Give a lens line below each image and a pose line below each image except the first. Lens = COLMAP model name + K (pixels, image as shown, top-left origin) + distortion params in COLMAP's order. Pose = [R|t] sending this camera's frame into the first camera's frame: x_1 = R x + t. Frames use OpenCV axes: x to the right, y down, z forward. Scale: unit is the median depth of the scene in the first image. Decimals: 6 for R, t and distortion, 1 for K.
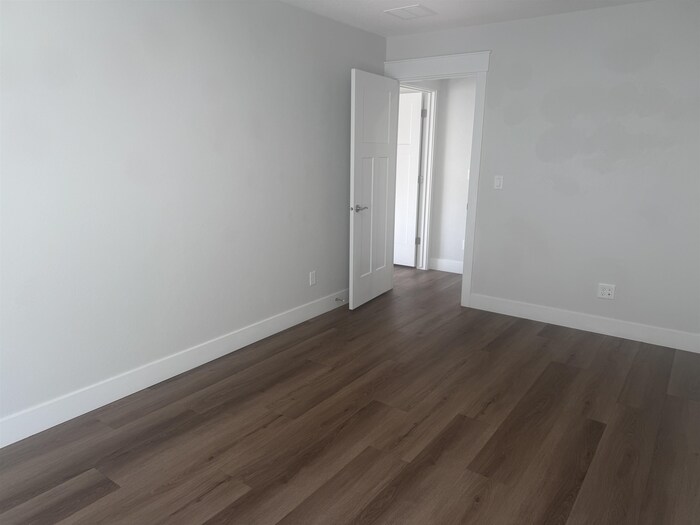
lens RADIAL K [[500.3, 0, 346.7], [0, 500.3, 258.2], [0, 0, 1]] dist [0.118876, -0.186308]
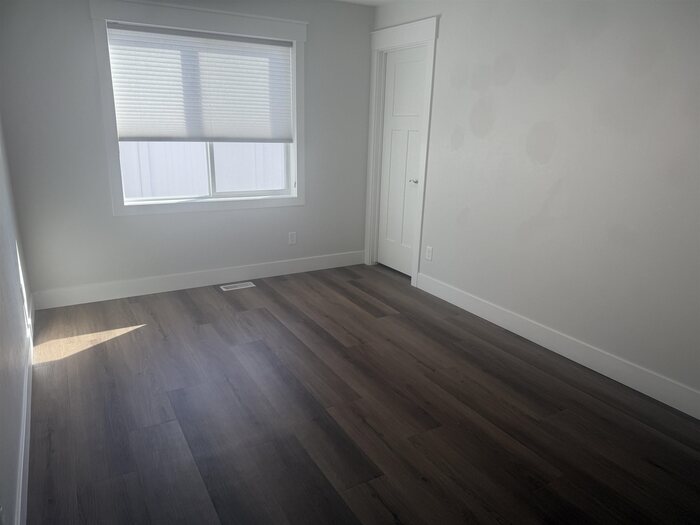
lens RADIAL K [[500.3, 0, 346.7], [0, 500.3, 258.2], [0, 0, 1]] dist [0.118876, -0.186308]
pose [[-0.407582, 0.224039, -0.885259, 0.812150], [-0.227108, 0.914107, 0.335903, -0.222076], [0.884476, 0.337958, -0.321693, 1.045803]]
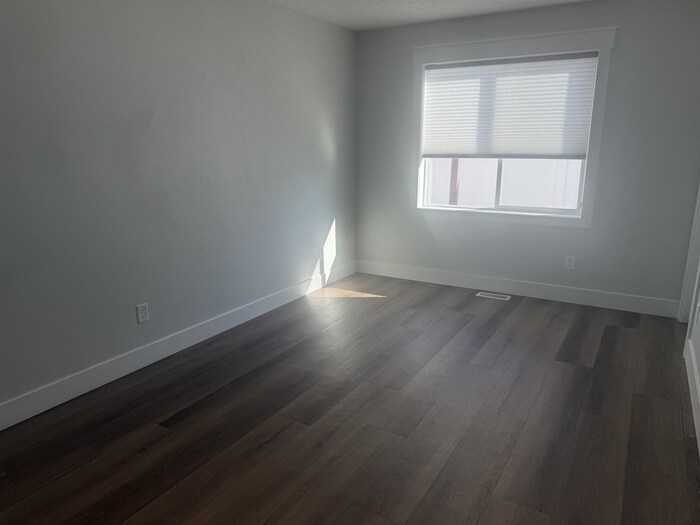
lens RADIAL K [[500.3, 0, 346.7], [0, 500.3, 258.2], [0, 0, 1]] dist [0.118876, -0.186308]
pose [[-0.995741, 0.013084, -0.091263, 0.224919], [-0.027758, 0.901406, 0.432085, -0.336081], [0.087918, 0.432778, -0.897203, 1.618748]]
